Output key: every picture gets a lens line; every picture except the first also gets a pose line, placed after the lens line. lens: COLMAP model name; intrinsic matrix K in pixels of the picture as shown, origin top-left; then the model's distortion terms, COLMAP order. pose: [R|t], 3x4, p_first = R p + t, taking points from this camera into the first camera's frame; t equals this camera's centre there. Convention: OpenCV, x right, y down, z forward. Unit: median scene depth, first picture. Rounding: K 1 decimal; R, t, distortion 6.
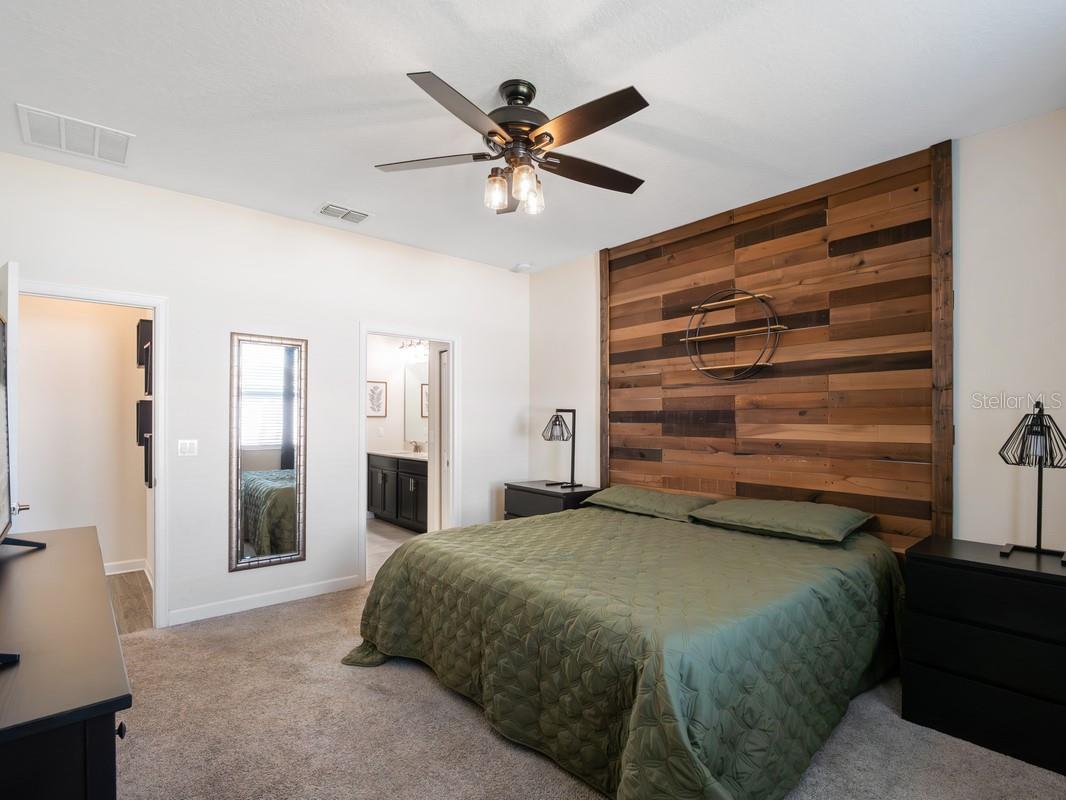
lens RADIAL K [[521.8, 0, 537.6], [0, 521.8, 409.9], [0, 0, 1]] dist [0.002627, 0.000770]
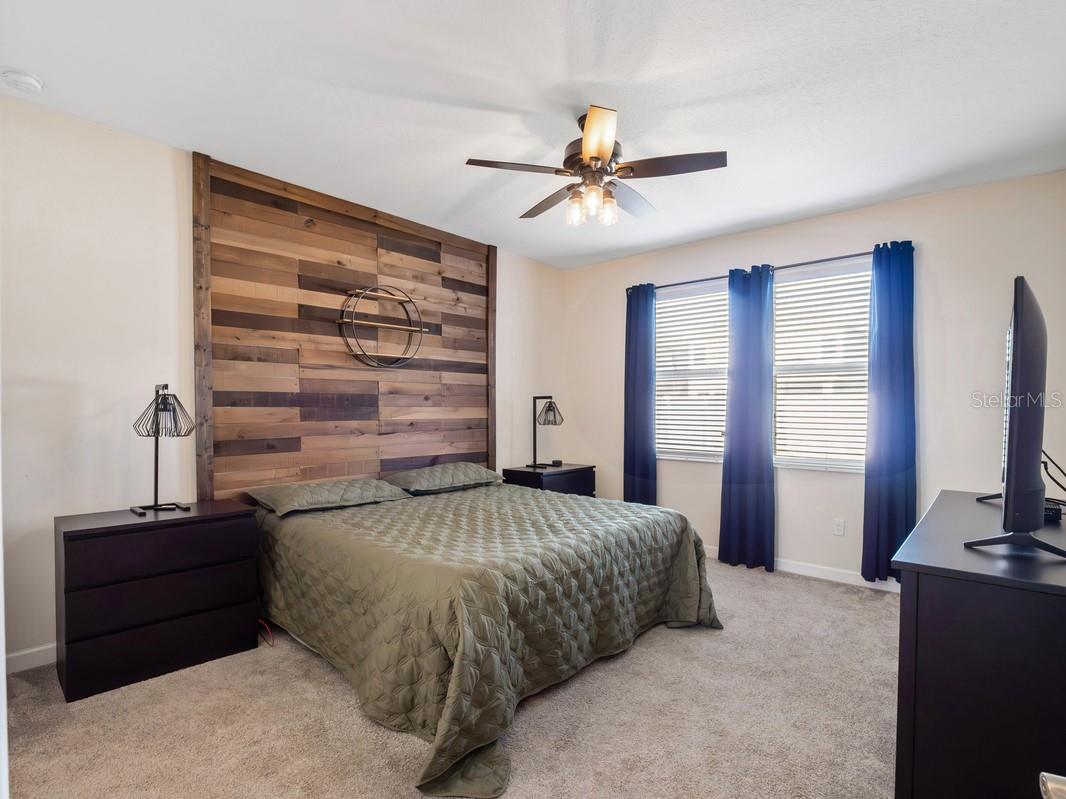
lens RADIAL K [[521.8, 0, 537.1], [0, 521.8, 401.5], [0, 0, 1]] dist [0.002627, 0.000770]
pose [[-0.106460, -0.007200, 0.994291, -0.743412], [-0.036972, 0.999311, 0.003278, -0.001251], [-0.993629, -0.036412, -0.106653, 0.769352]]
